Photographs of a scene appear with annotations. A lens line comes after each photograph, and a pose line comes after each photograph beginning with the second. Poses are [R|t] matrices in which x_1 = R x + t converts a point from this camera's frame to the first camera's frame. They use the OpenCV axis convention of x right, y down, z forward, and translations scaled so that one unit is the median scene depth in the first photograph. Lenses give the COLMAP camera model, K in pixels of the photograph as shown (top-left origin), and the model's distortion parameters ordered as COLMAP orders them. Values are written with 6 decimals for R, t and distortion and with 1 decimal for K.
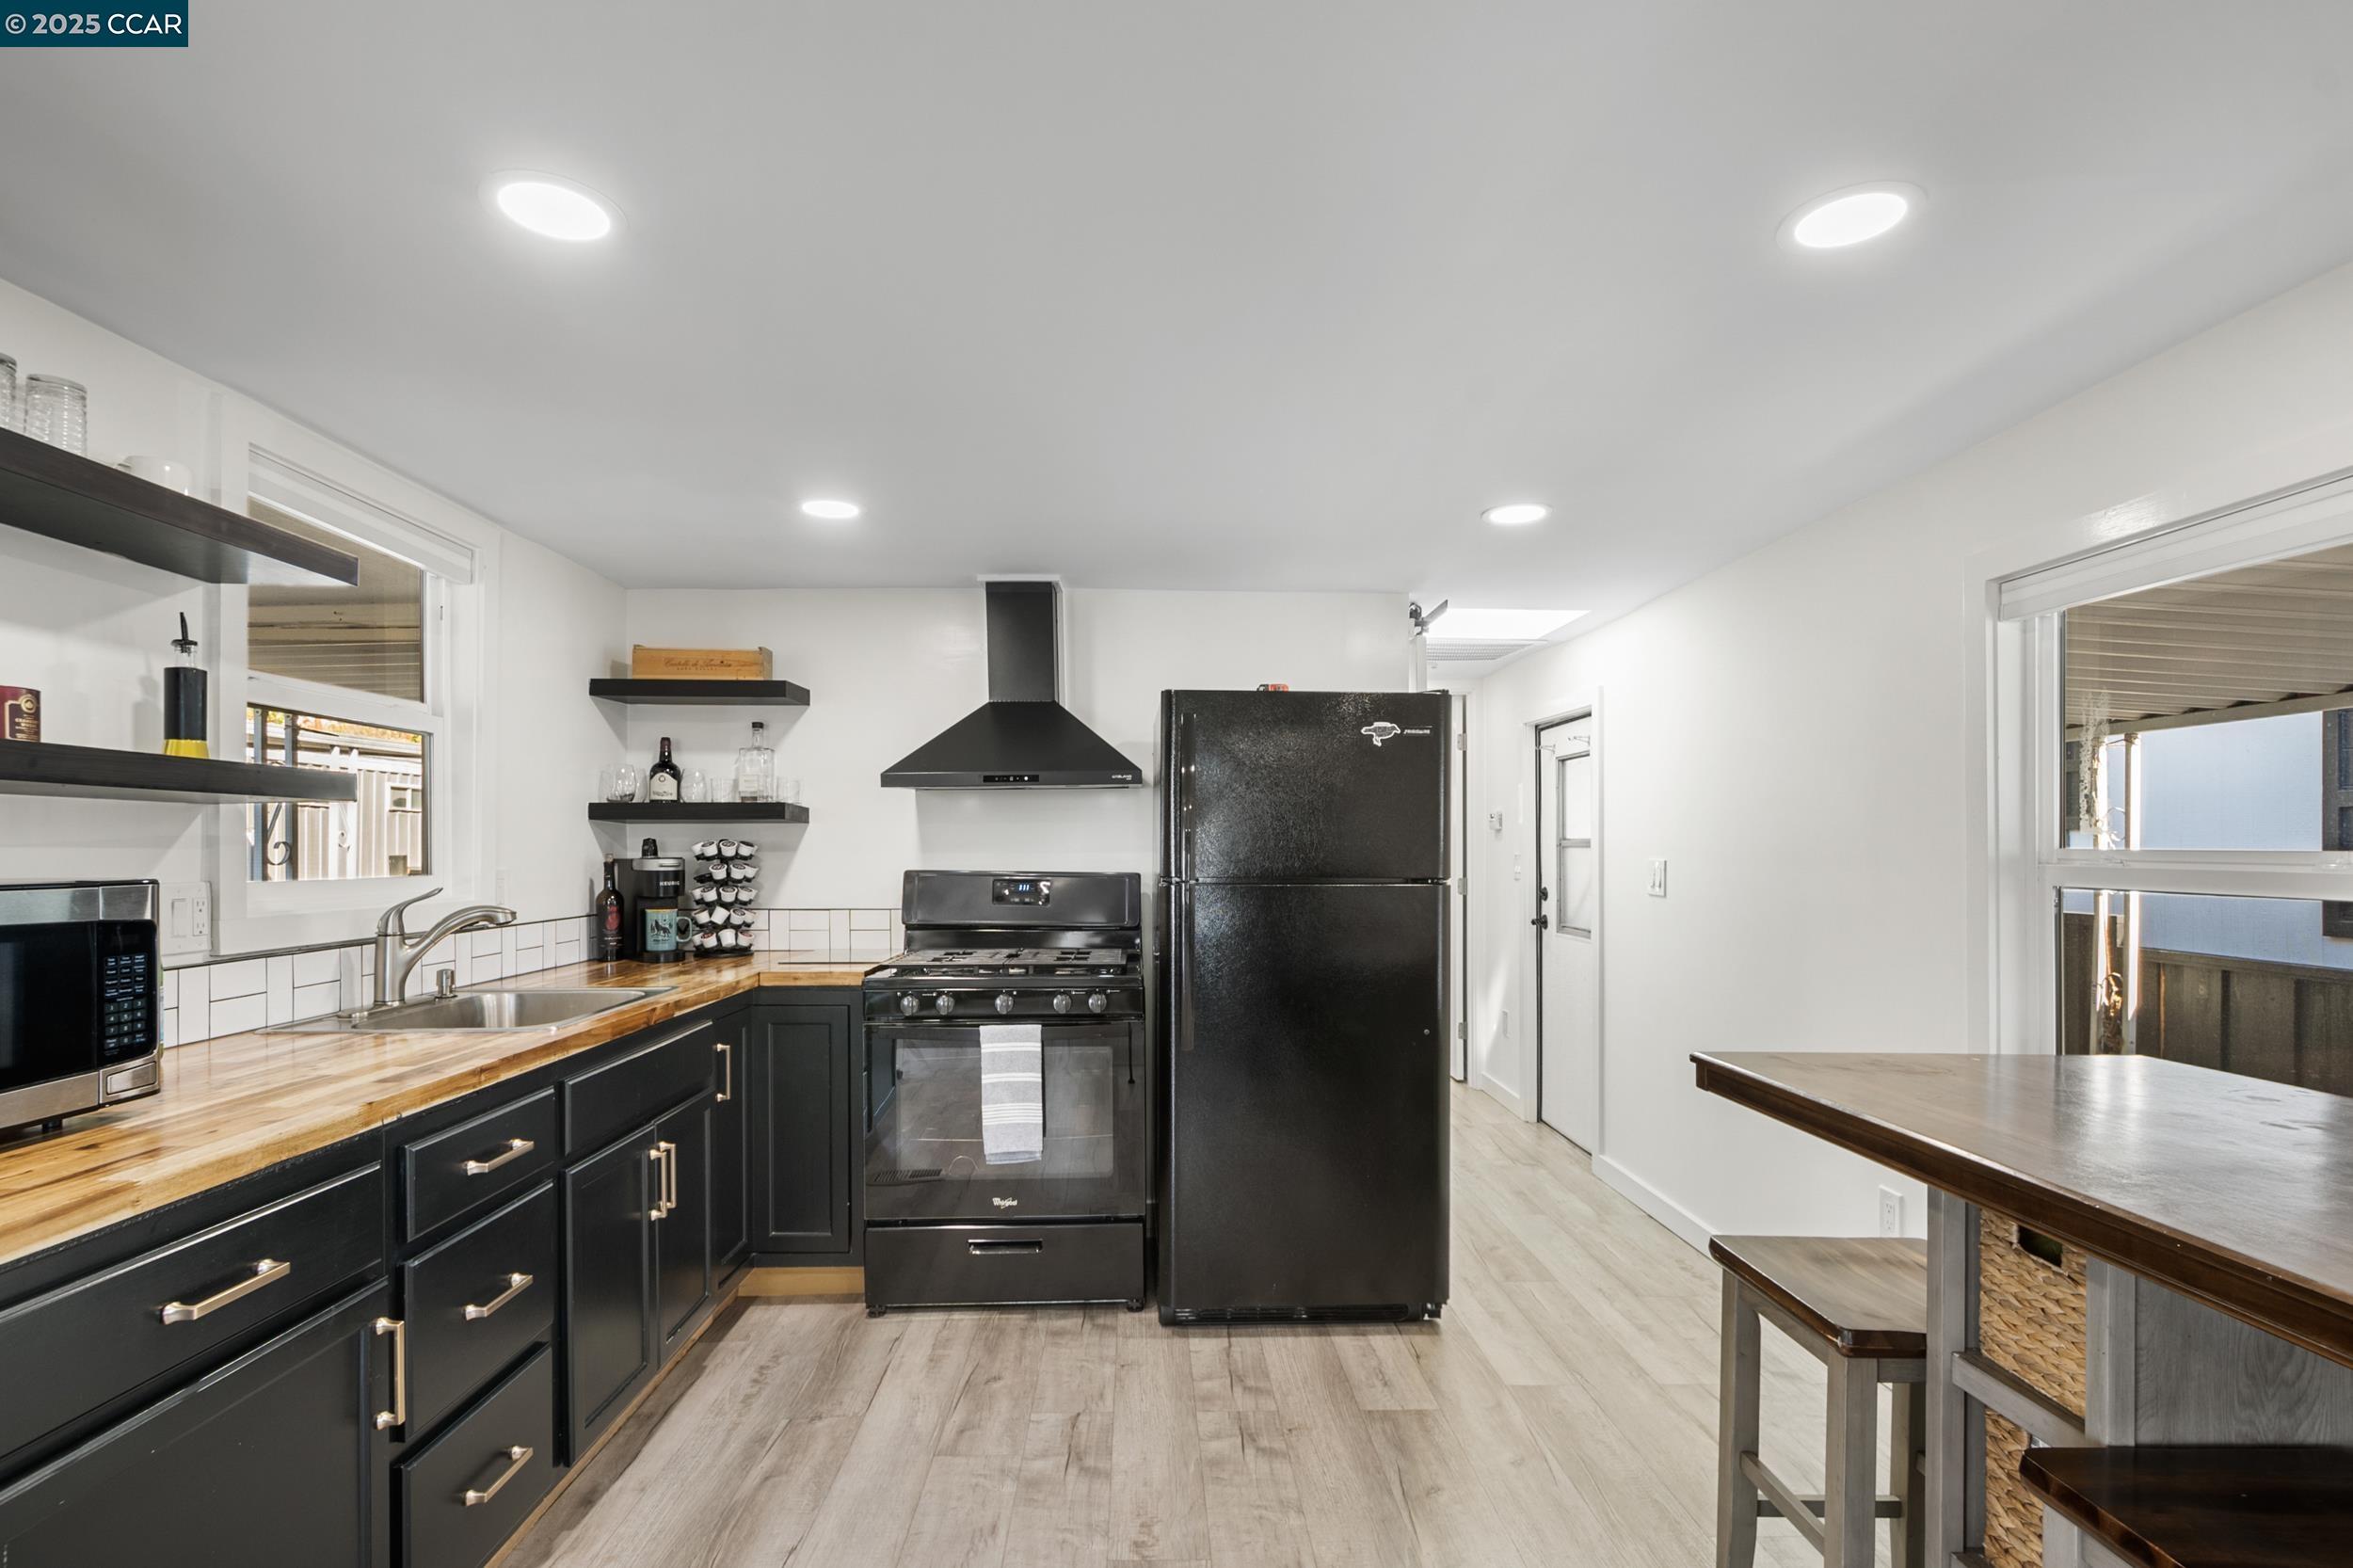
lens RADIAL K [[1127.6, 0, 1167.7], [0, 1127.6, 839.8], [0, 0, 1]] dist [0.001135, -0.000008]
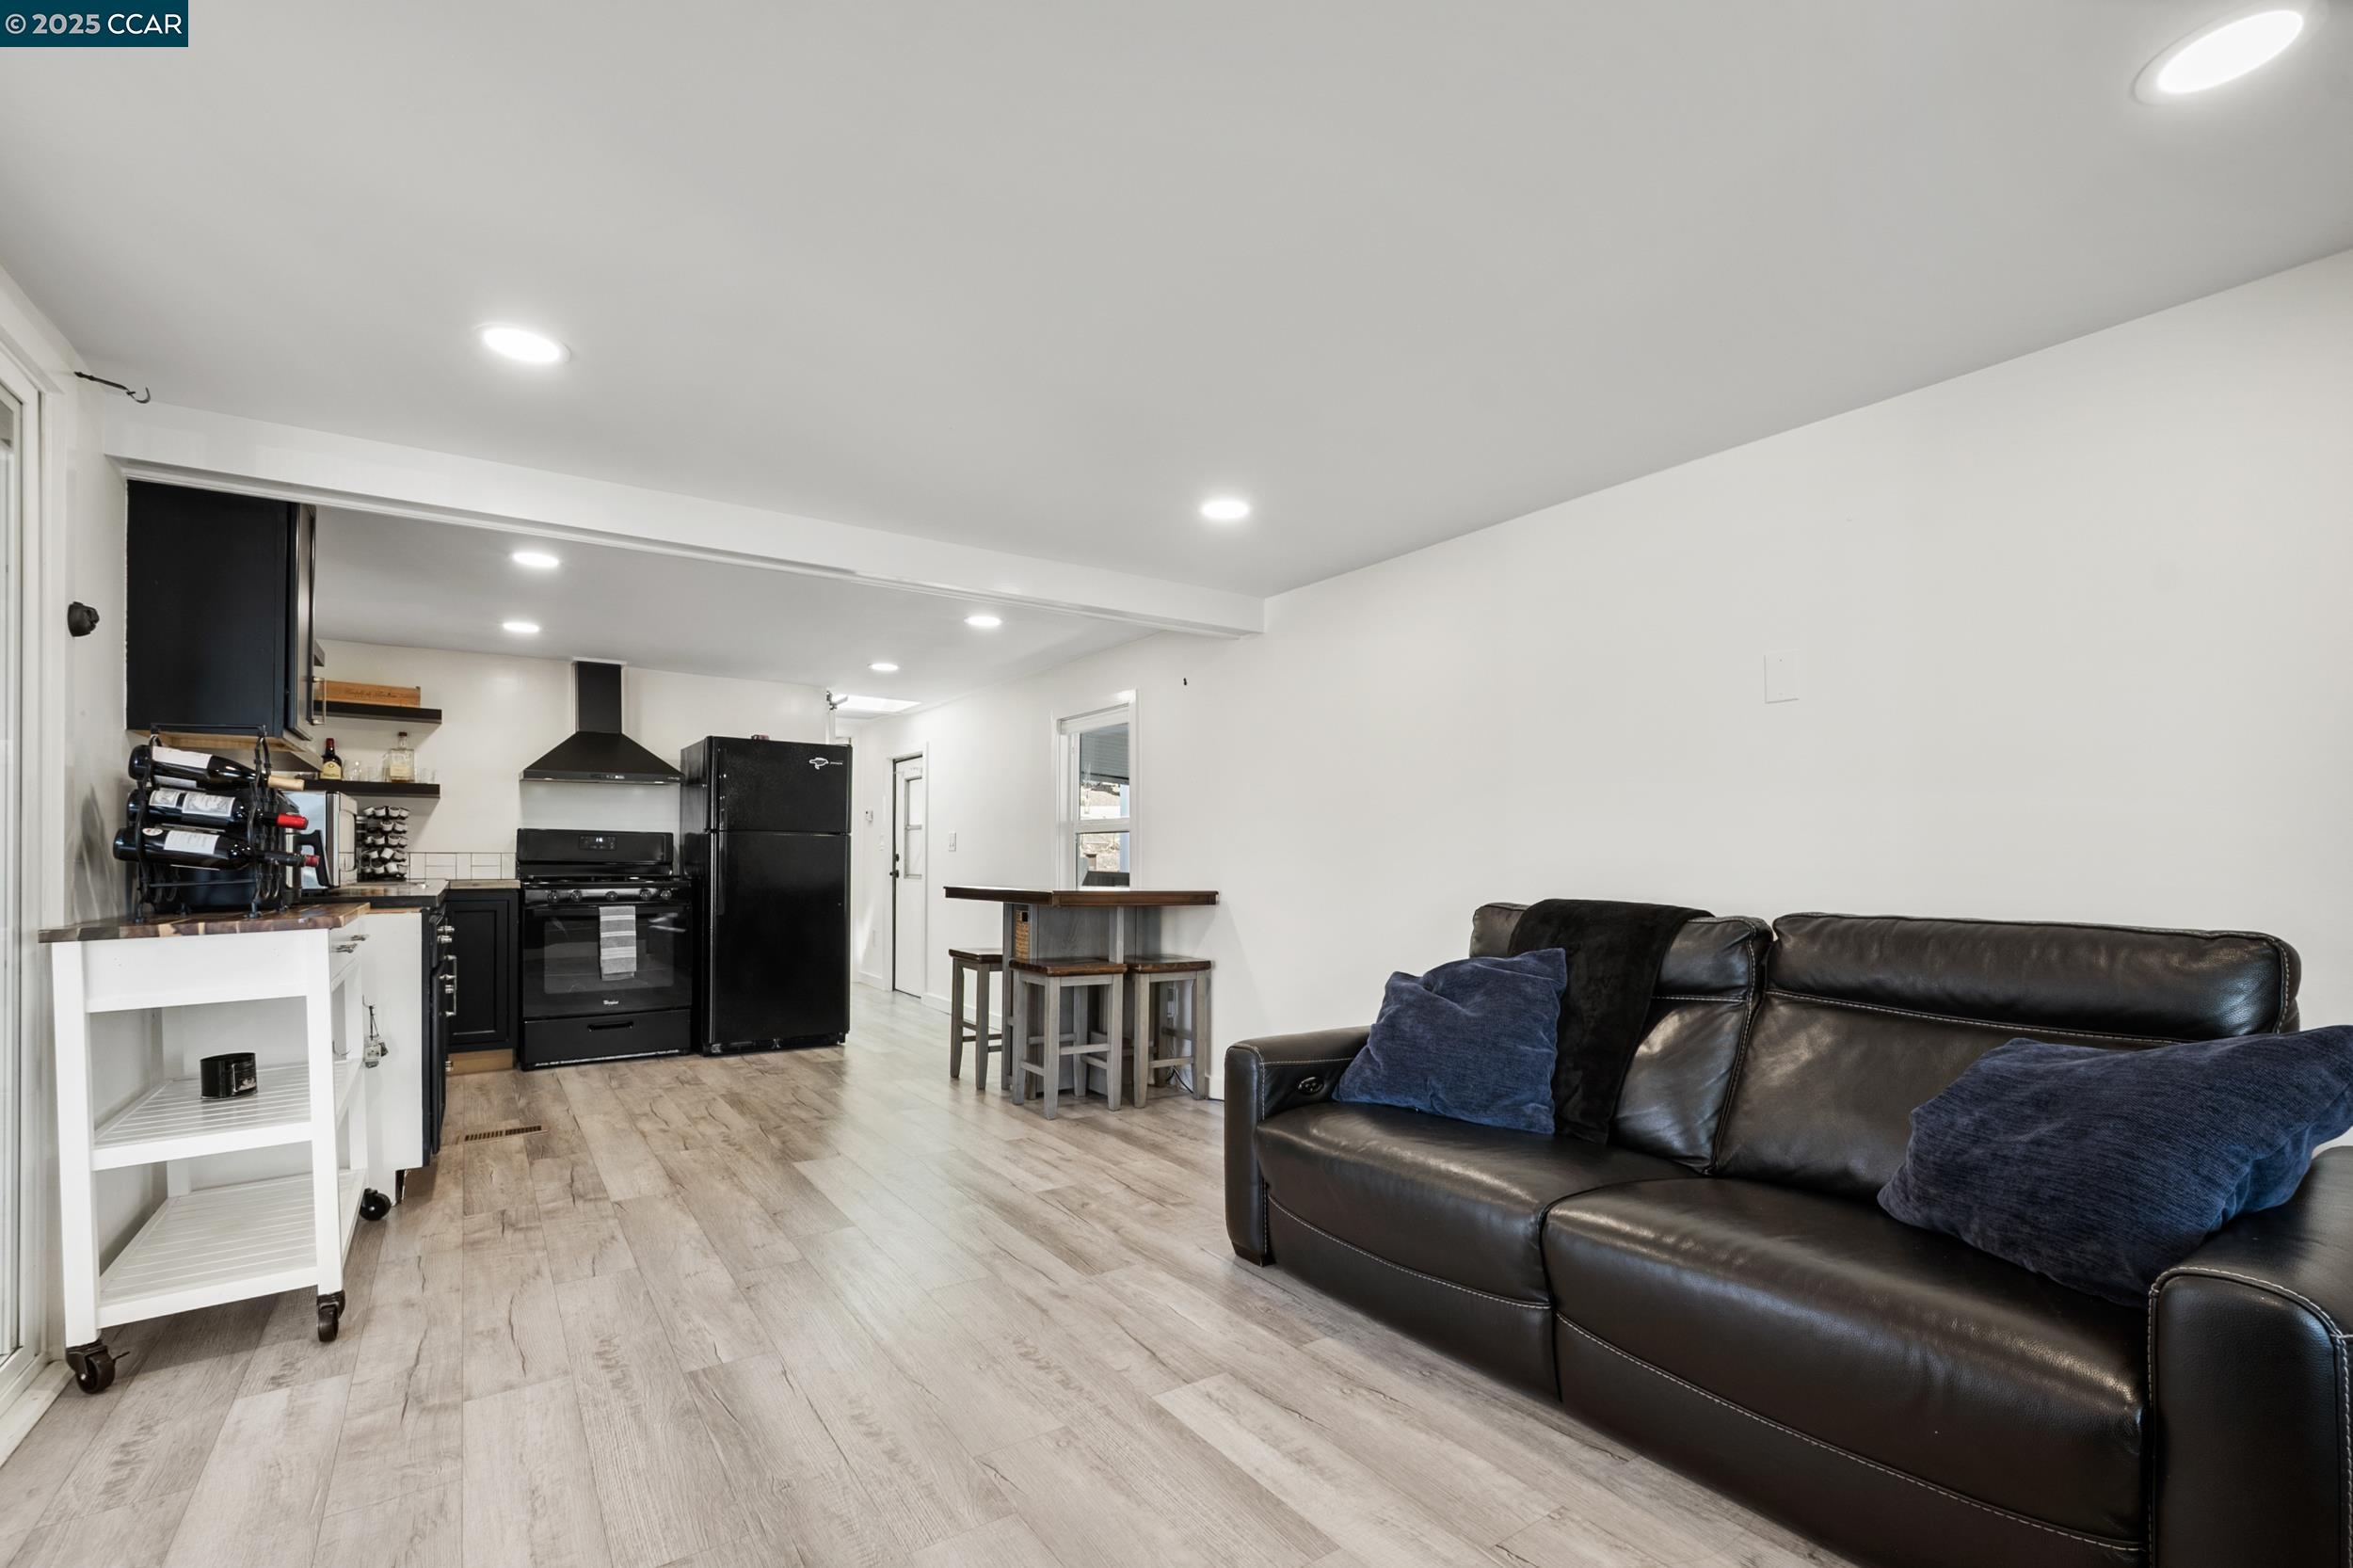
lens RADIAL K [[1049.8, 0, 1164.8], [0, 1049.8, 853.1], [0, 0, 1]] dist [-0.000020, 0.000023]
pose [[0.843732, 0.008284, 0.536700, -0.266648], [-0.007833, 0.999964, -0.003120, 0.062634], [-0.536707, -0.001571, 0.843767, -0.839930]]
